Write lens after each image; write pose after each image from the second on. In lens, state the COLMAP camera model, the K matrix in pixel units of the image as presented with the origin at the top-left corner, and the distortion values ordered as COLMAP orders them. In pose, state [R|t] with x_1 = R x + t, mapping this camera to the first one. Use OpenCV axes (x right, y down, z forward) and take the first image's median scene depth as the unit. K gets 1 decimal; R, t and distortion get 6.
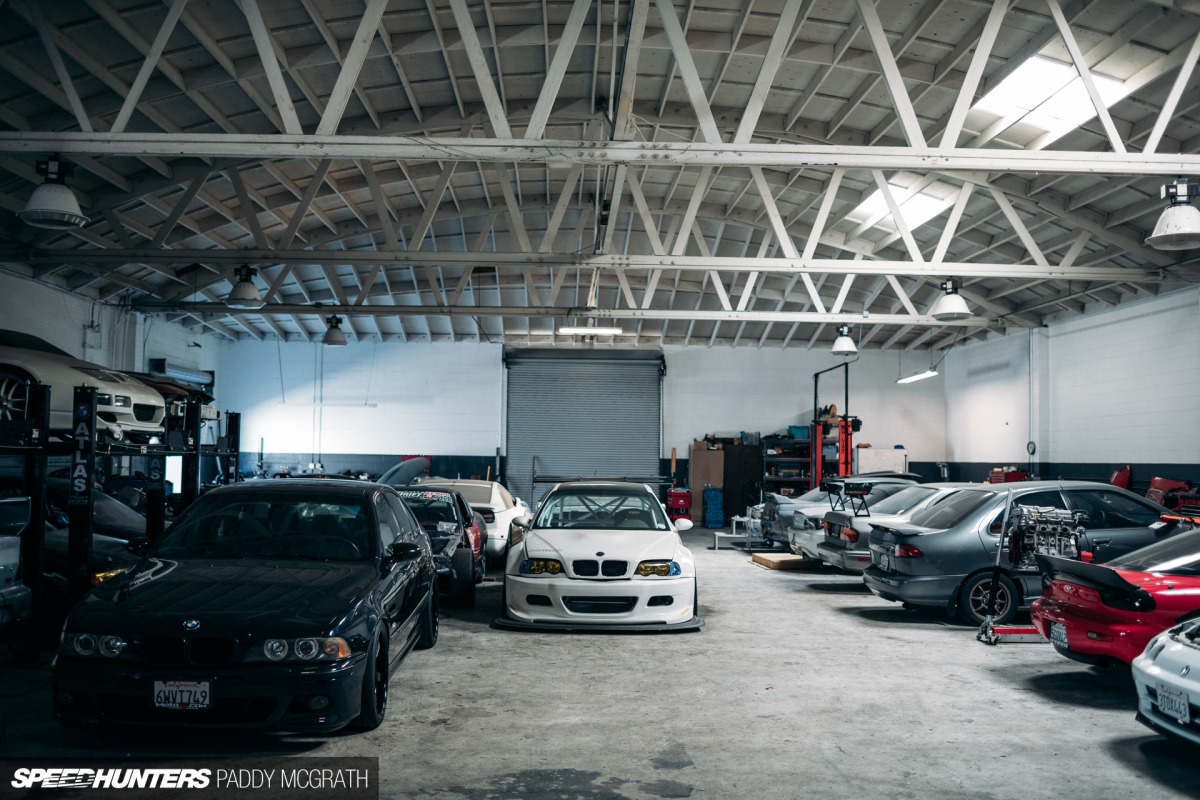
lens RADIAL K [[1161.9, 0, 600.0], [0, 1161.9, 400.0], [0, 0, 1]] dist [-0.002348, -0.001193]
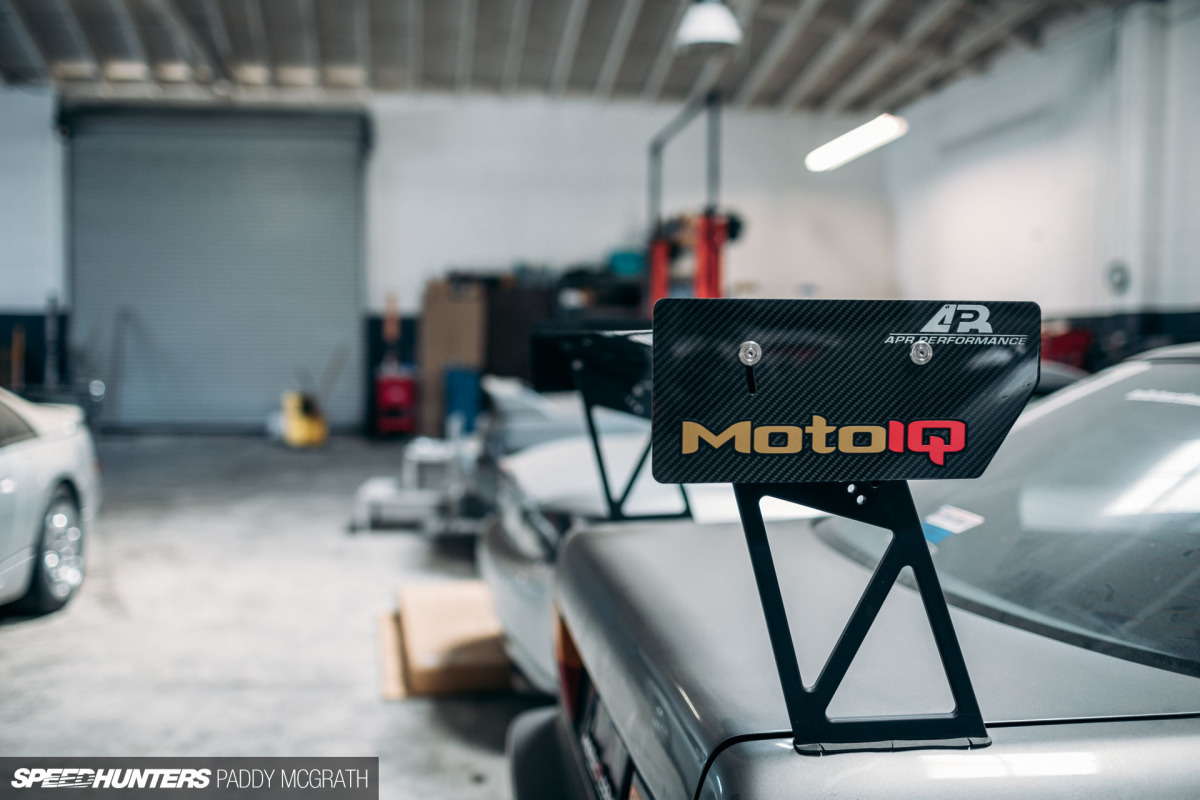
lens RADIAL K [[1161.9, 0, 600.0], [0, 1161.9, 400.0], [0, 0, 1]] dist [-0.002348, -0.001193]
pose [[0.993772, -0.011594, 0.110832, 0.099746], [0.000203, 0.994760, 0.102236, 0.034955], [-0.111437, -0.101577, 0.988567, 0.466275]]
